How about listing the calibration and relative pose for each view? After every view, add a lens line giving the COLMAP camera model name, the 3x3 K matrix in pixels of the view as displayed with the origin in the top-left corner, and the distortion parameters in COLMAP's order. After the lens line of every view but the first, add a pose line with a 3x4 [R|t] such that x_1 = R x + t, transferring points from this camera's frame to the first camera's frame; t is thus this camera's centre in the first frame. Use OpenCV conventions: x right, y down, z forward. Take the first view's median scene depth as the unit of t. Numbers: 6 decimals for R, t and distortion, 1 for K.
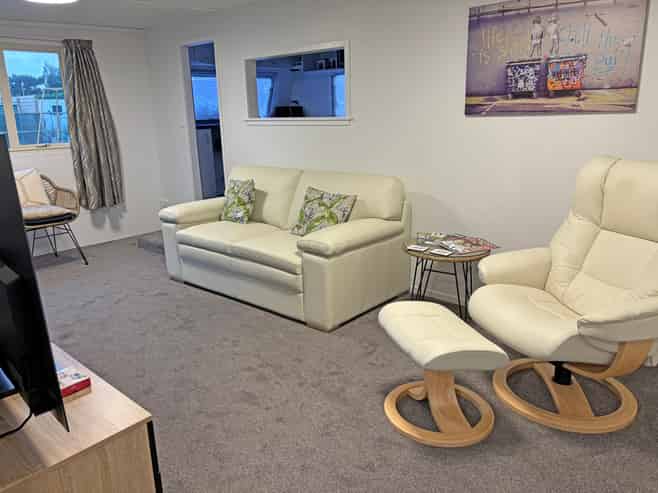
lens RADIAL K [[500.9, 0, 330.1], [0, 500.9, 247.3], [0, 0, 1]] dist [0.009066, -0.016112]
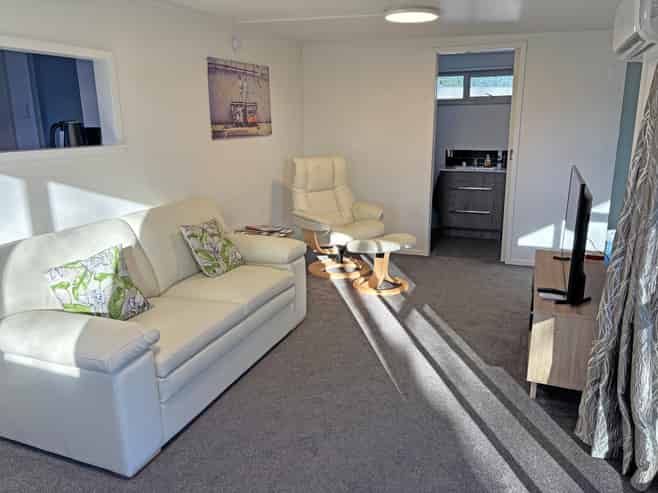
lens RADIAL K [[500.9, 0, 330.9], [0, 500.9, 244.3], [0, 0, 1]] dist [0.009066, -0.016112]
pose [[-0.349280, -0.192239, 0.917087, -1.135090], [0.270788, 0.916260, 0.295197, -0.341762], [-0.897038, 0.351443, -0.267975, 1.269597]]
